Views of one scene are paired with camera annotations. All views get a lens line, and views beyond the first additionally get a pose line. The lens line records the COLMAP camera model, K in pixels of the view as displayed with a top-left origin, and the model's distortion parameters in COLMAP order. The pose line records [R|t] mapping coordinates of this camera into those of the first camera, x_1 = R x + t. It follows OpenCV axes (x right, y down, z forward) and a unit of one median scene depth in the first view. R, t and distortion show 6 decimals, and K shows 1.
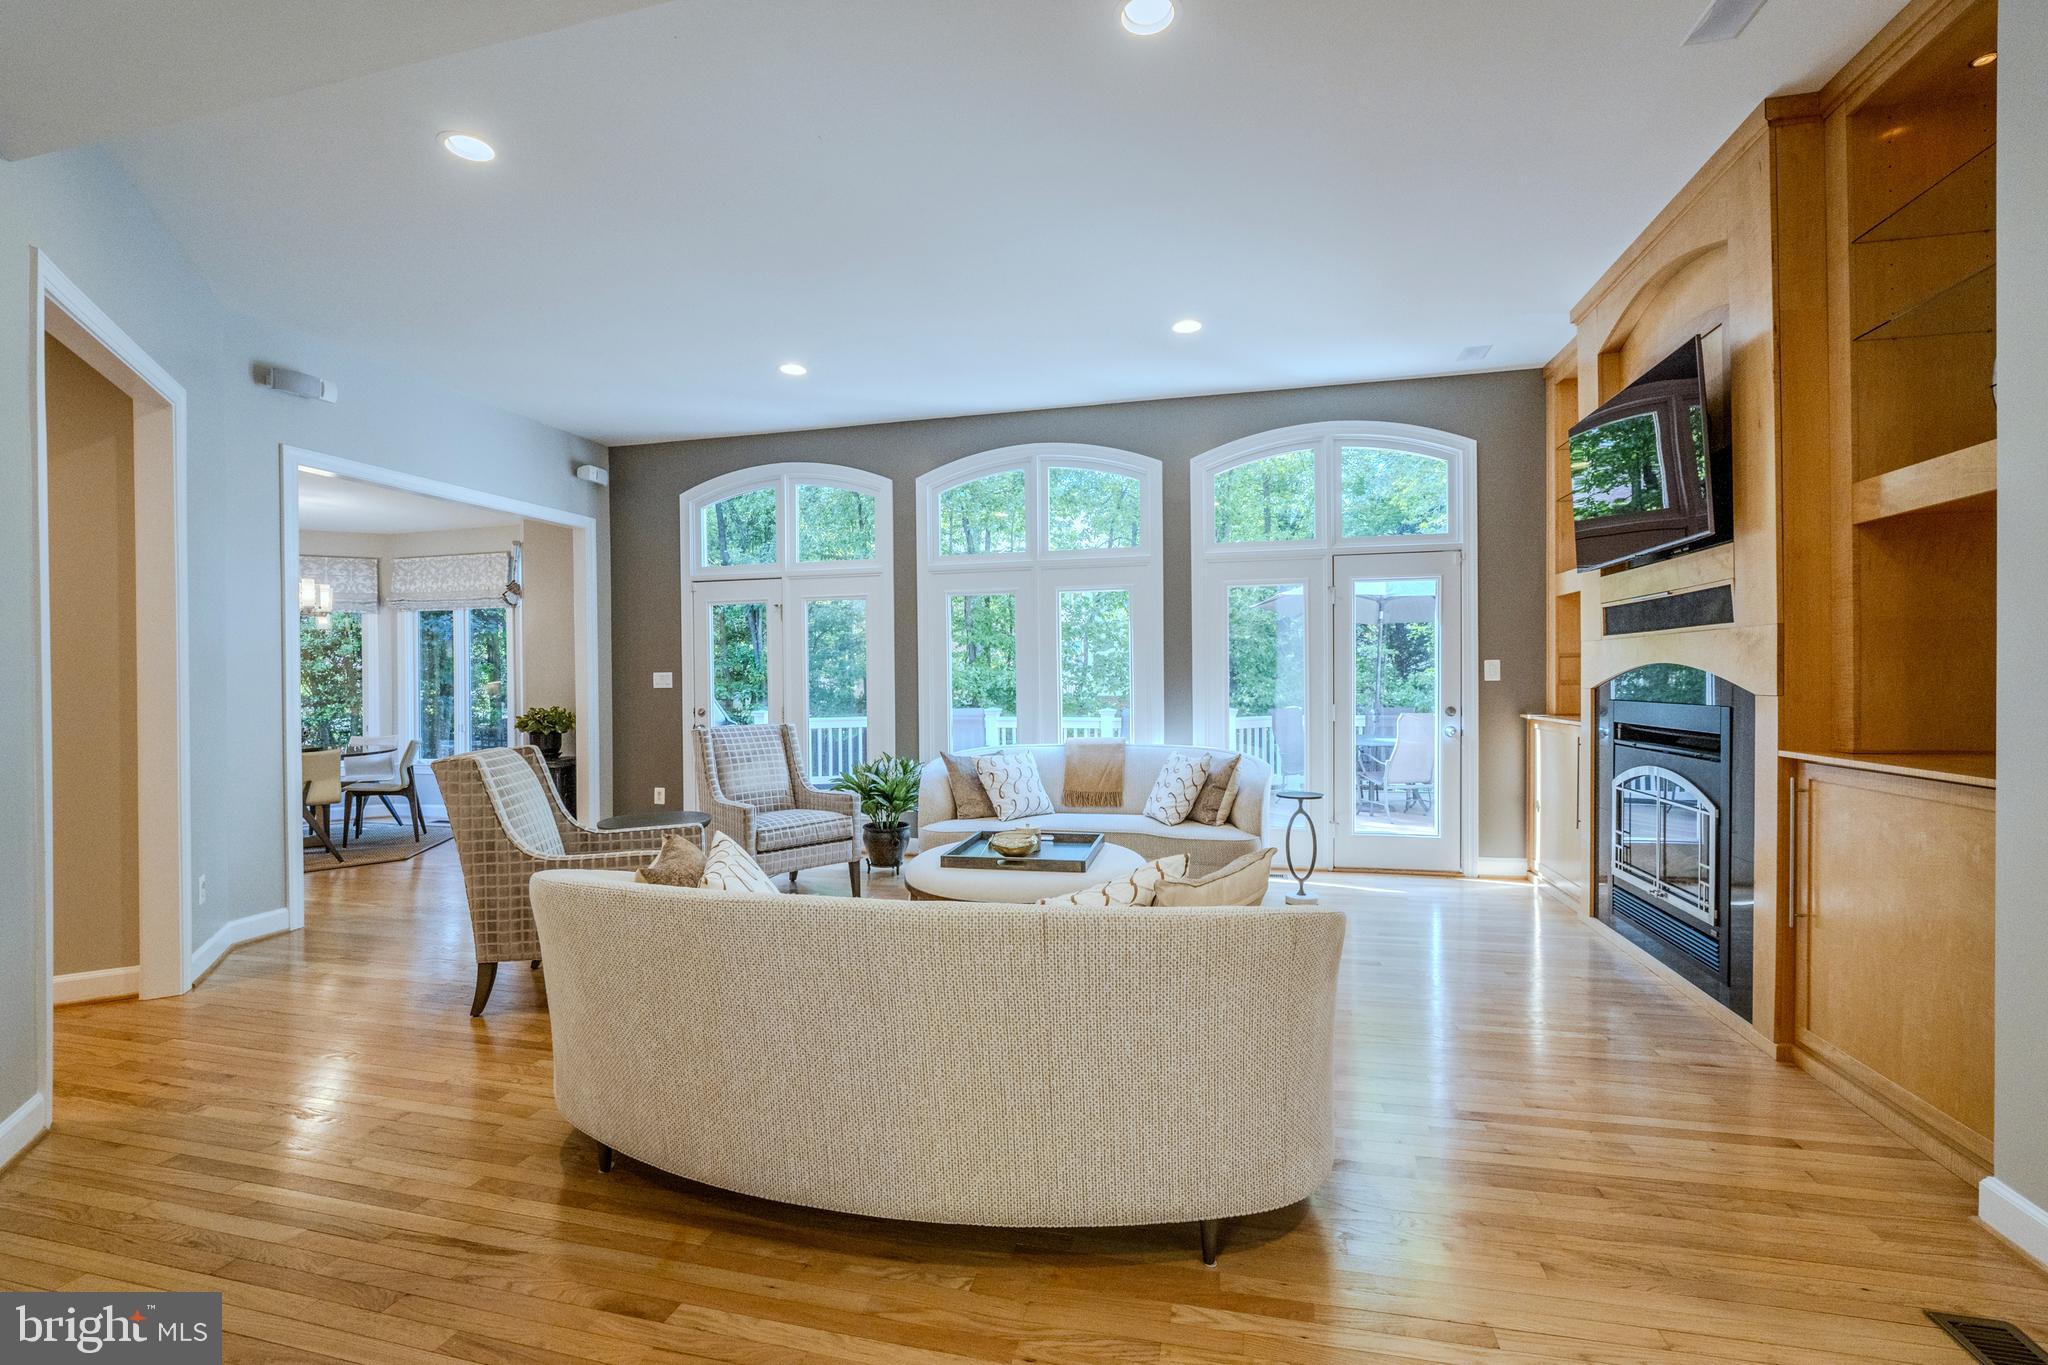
lens RADIAL K [[867.5, 0, 1024.7], [0, 867.5, 688.9], [0, 0, 1]] dist [-0.022394, 0.000947]
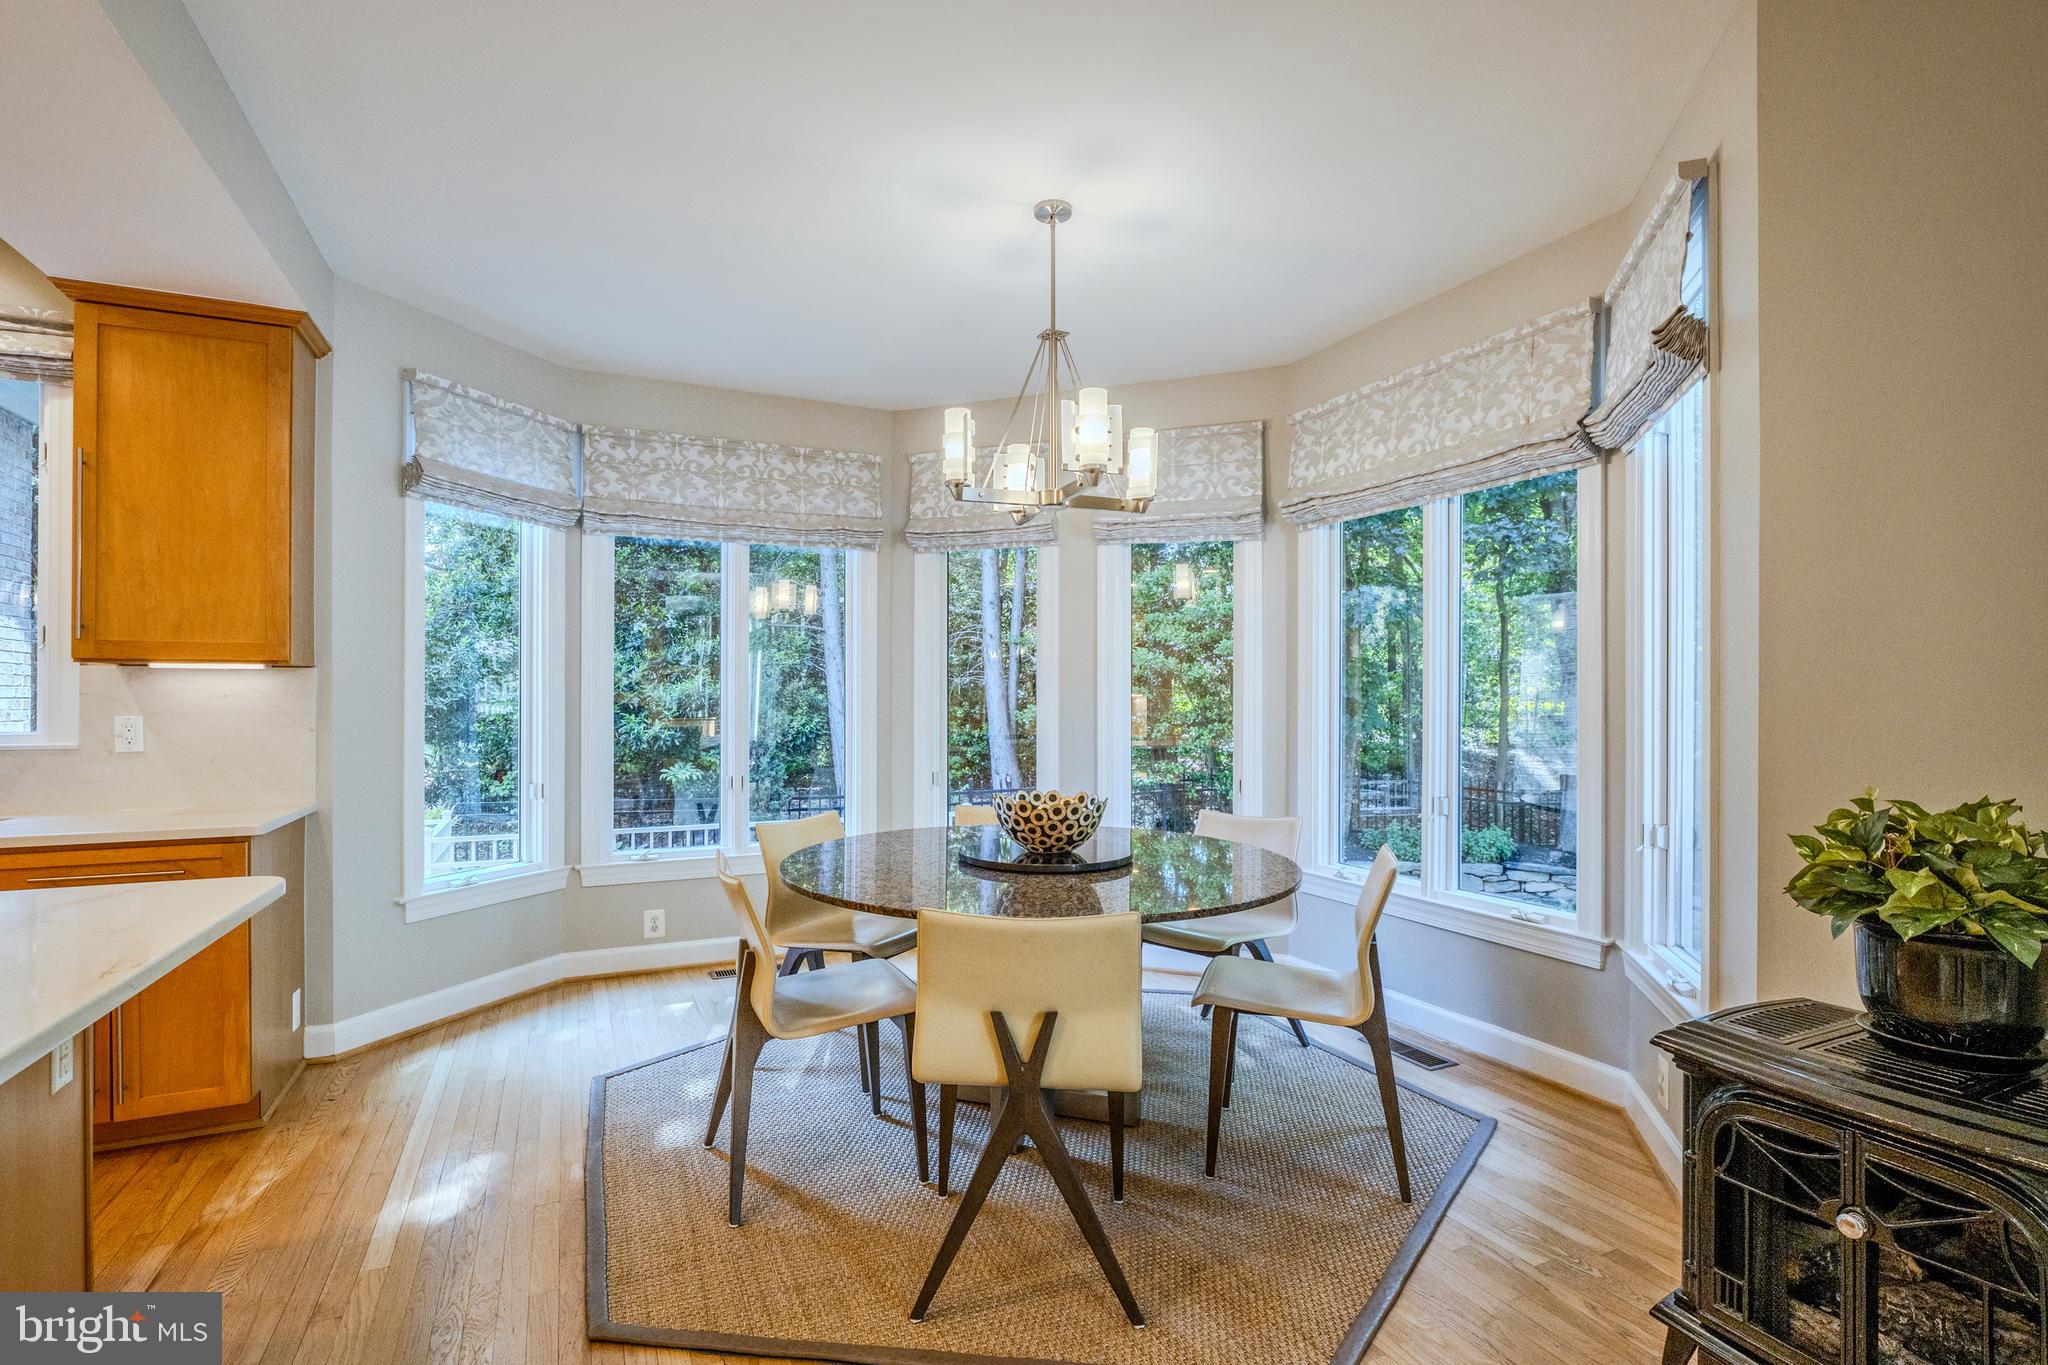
lens RADIAL K [[964.9, 0, 1019.4], [0, 964.9, 689.1], [0, 0, 1]] dist [0.001098, 0.000465]
pose [[0.623747, 0.002321, -0.781623, -0.442326], [-0.016371, 0.999815, -0.010096, -0.000032], [0.781455, 0.019093, 0.623669, 0.591306]]
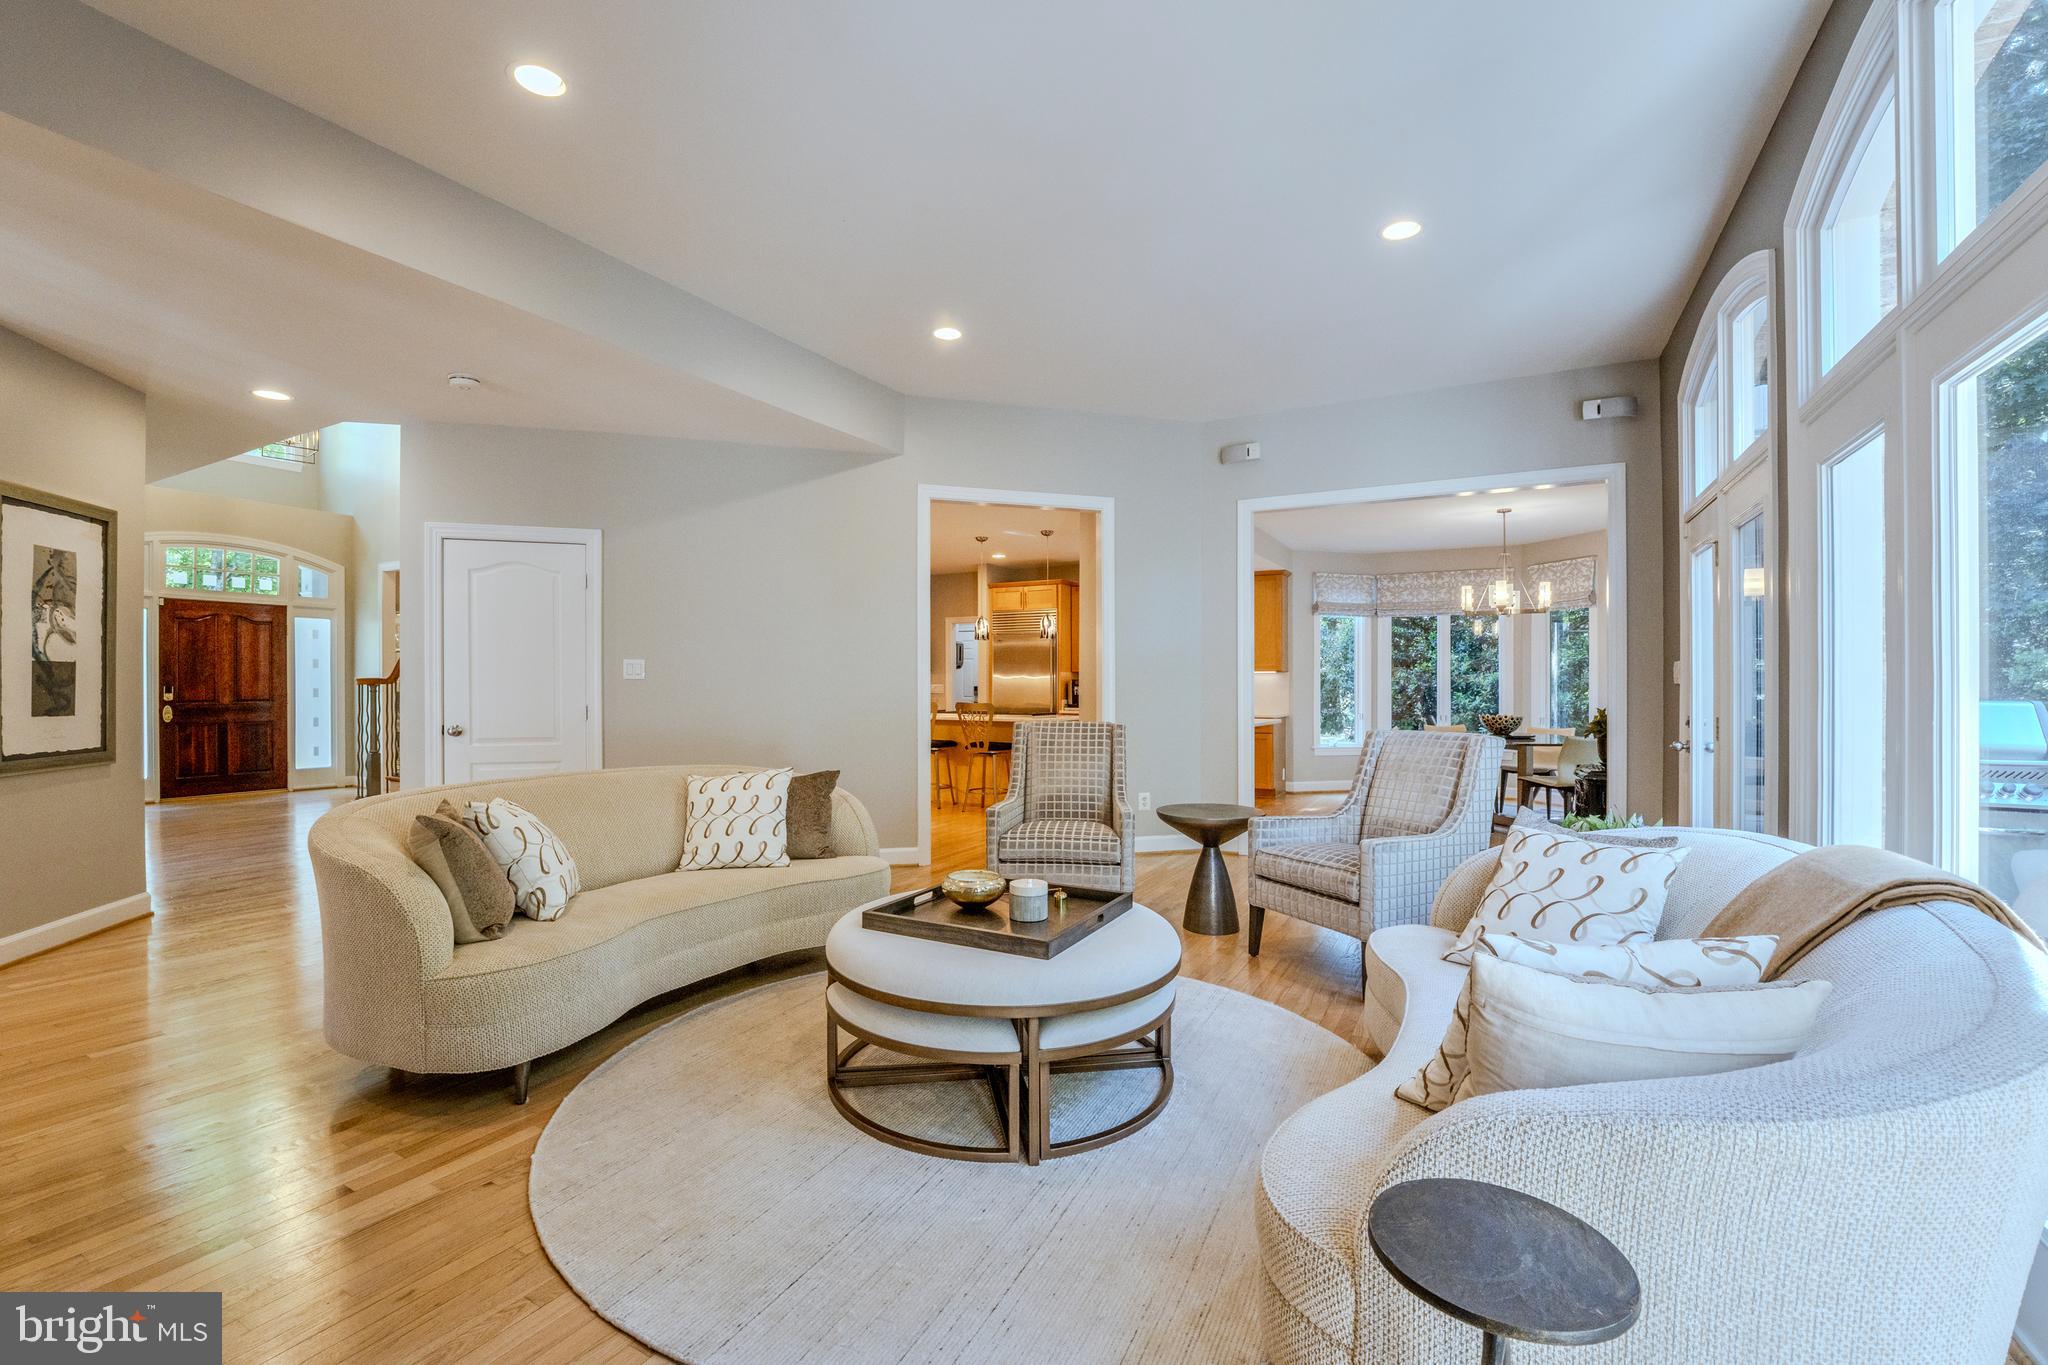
lens RADIAL K [[867.5, 0, 1017.2], [0, 867.5, 685.9], [0, 0, 1]] dist [-0.022394, 0.000947]
pose [[-0.268586, 0.014126, -0.963152, 0.311800], [-0.017834, 0.999648, 0.019634, -0.005536], [0.963091, 0.022451, -0.268239, 0.572912]]
